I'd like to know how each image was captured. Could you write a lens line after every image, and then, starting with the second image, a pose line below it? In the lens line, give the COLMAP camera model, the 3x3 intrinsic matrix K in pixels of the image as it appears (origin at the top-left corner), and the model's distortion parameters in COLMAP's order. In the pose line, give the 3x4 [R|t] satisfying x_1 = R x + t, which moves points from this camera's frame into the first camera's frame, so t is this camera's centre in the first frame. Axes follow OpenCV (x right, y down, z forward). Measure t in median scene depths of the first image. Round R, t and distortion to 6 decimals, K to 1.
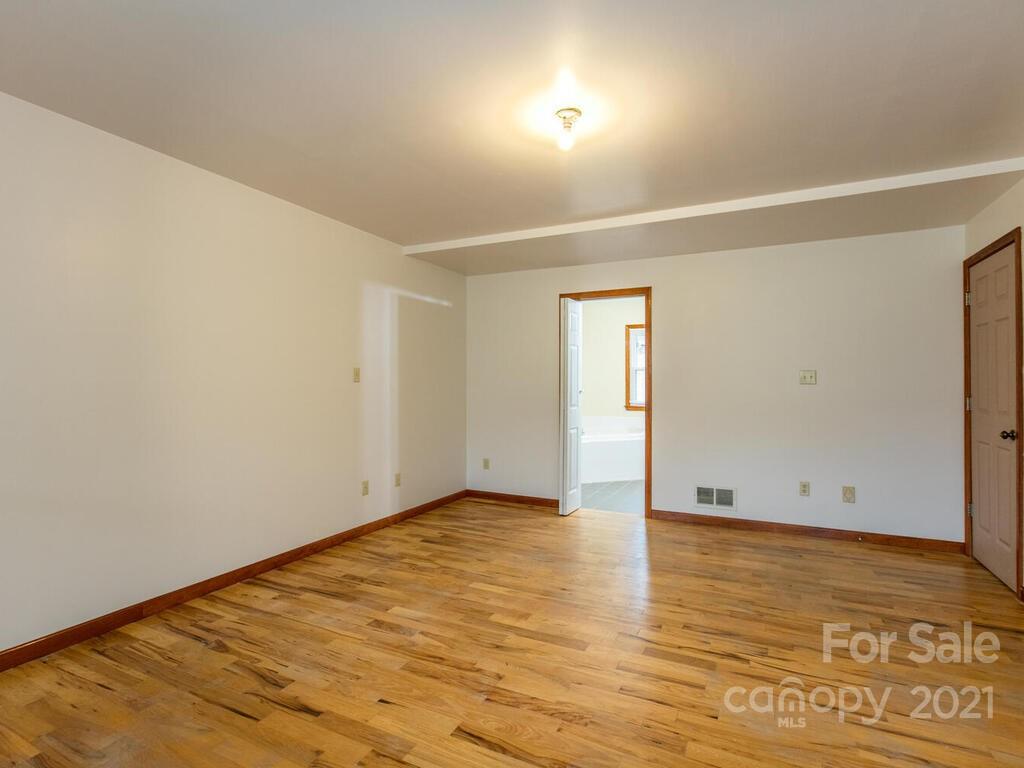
lens RADIAL K [[515.0, 0, 512.0], [0, 515.0, 384.0], [0, 0, 1]] dist [0.002323, 0.000353]
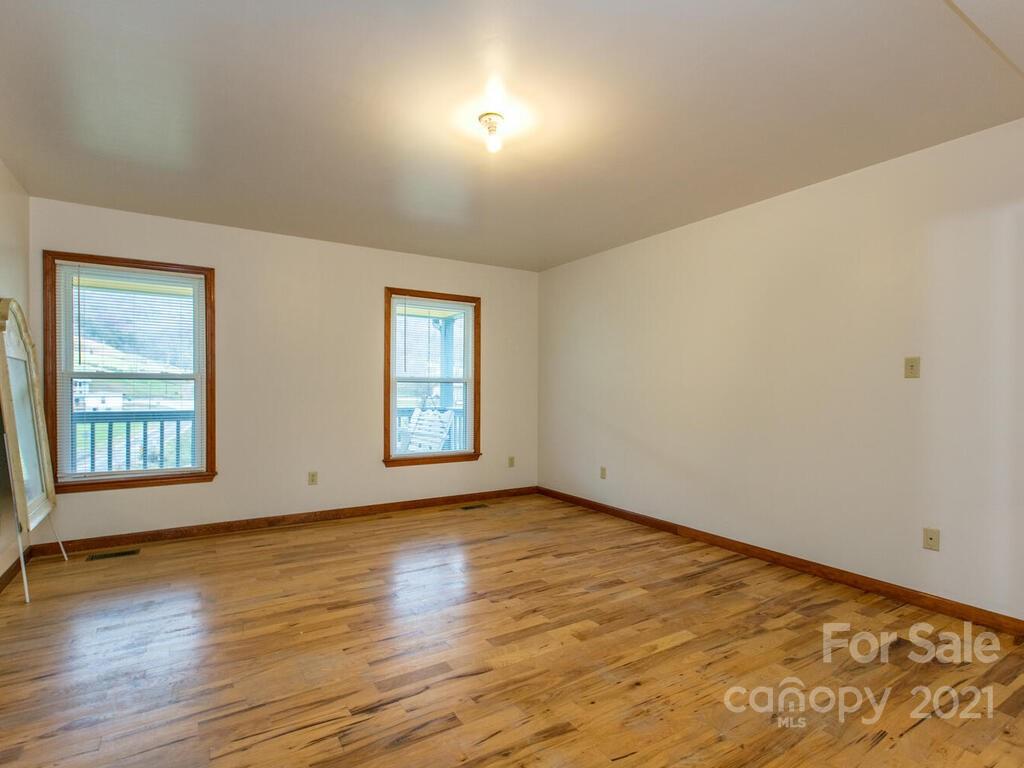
lens RADIAL K [[517.7, 0, 510.4], [0, 517.7, 396.9], [0, 0, 1]] dist [0.001272, 0.000299]
pose [[-0.519761, 0.009277, -0.854261, 0.834267], [-0.006500, 0.999869, 0.014813, 0.022637], [0.854287, 0.013252, -0.519633, 1.332337]]
